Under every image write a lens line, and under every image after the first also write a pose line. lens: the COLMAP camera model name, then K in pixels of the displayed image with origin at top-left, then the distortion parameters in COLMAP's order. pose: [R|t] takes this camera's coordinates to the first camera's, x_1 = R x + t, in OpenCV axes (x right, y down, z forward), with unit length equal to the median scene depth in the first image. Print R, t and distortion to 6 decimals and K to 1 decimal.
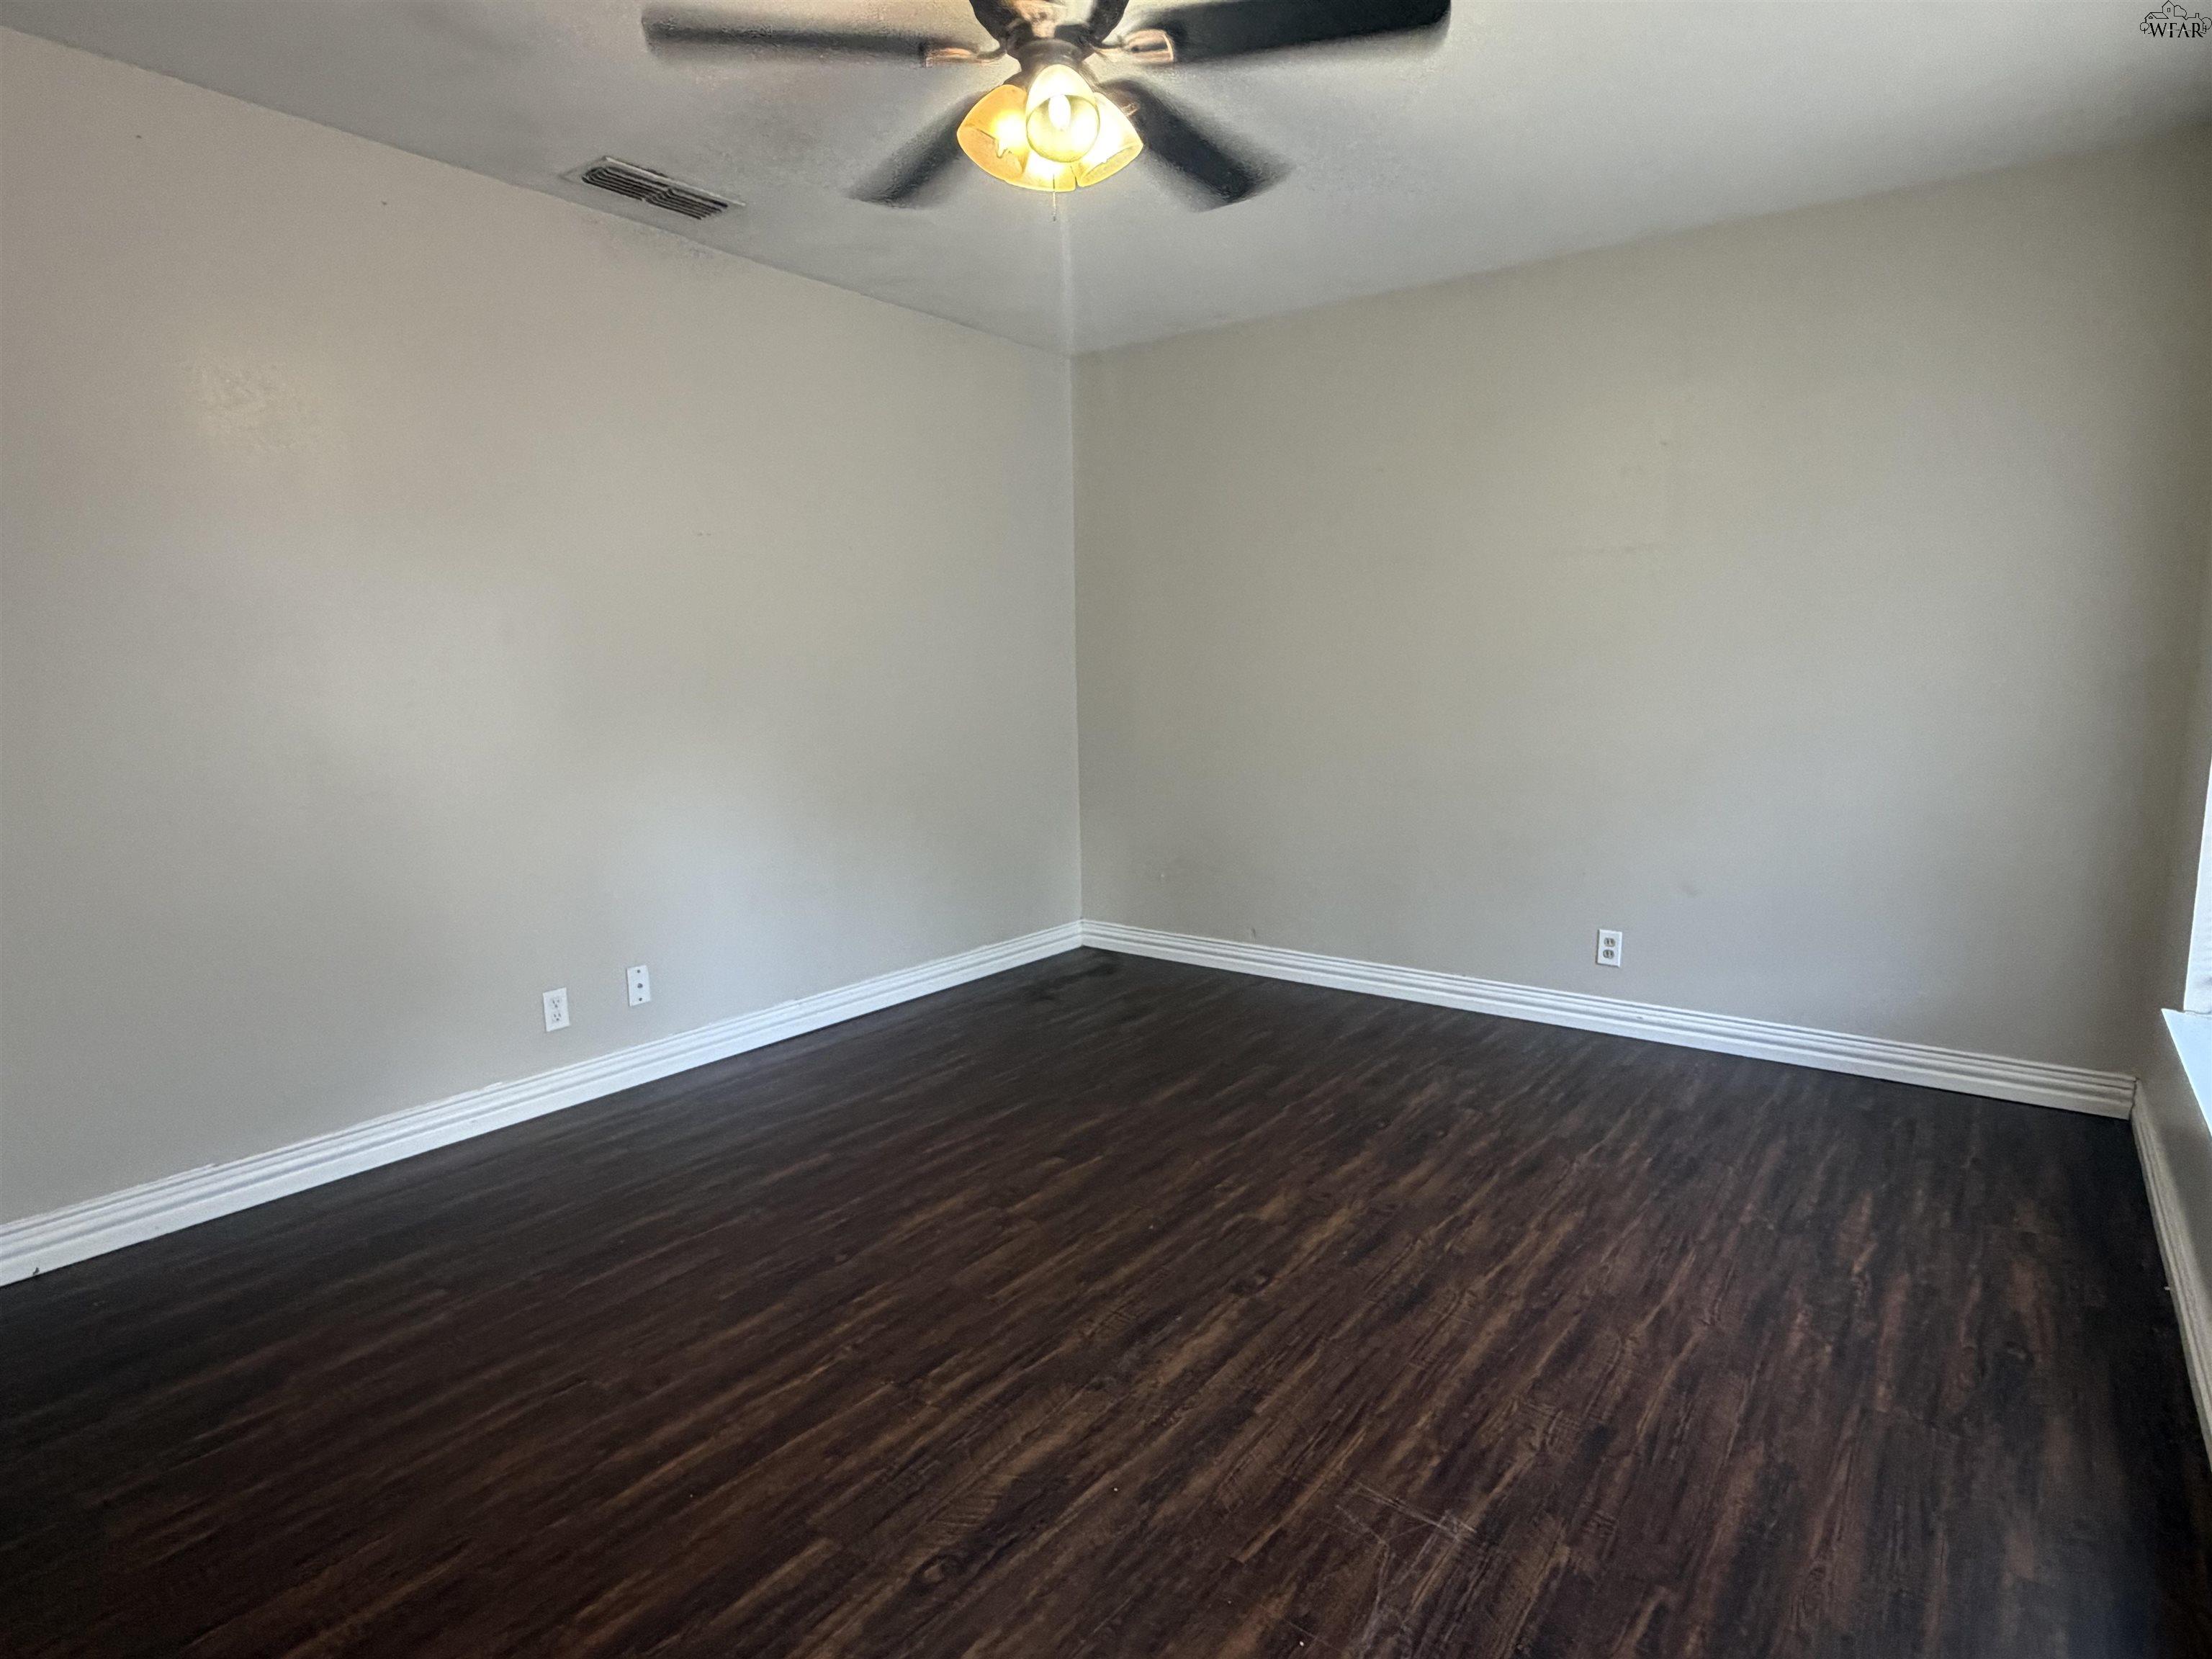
lens RADIAL K [[1206.1, 0, 1097.1], [0, 1206.1, 826.7], [0, 0, 1]] dist [0.014919, -0.000473]
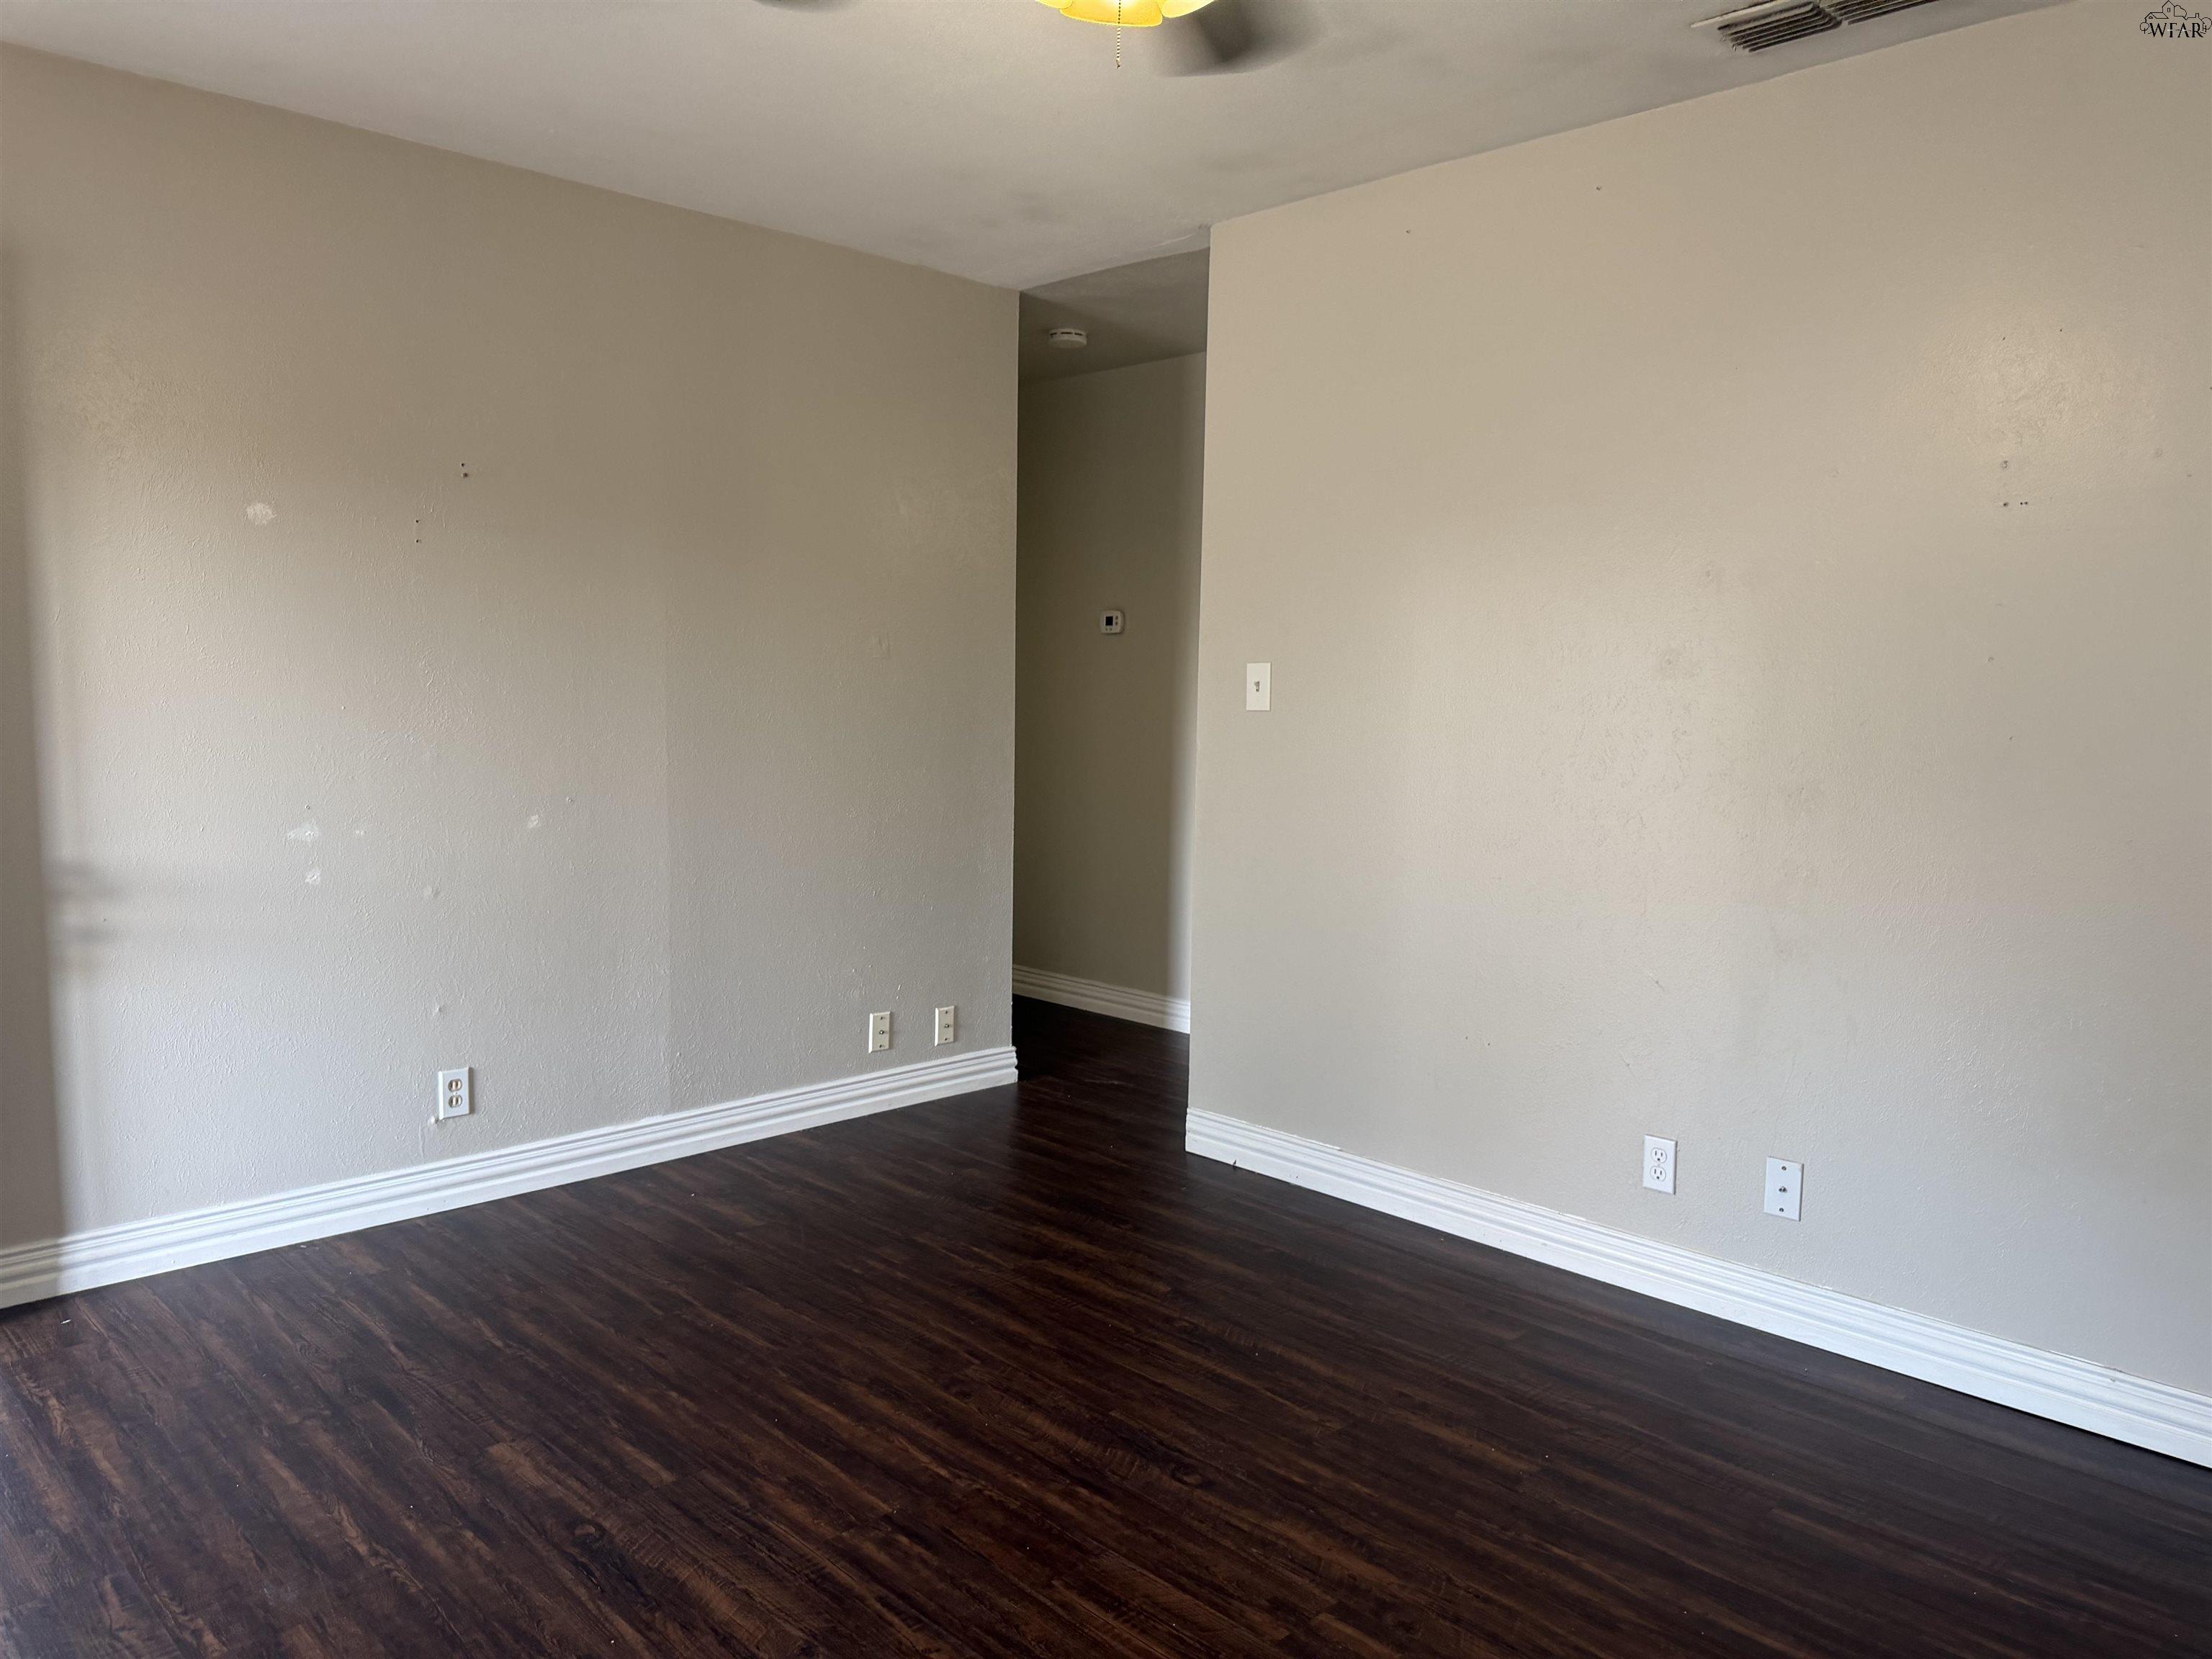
lens RADIAL K [[1599.3, 0, 1098.9], [0, 1599.3, 829.8], [0, 0, 1]] dist [-0.026242, -0.005875]
pose [[-0.140881, 0.102693, -0.984686, 0.692375], [-0.167598, 0.977777, 0.125951, -0.146574], [0.975737, 0.182775, -0.120539, 0.934439]]
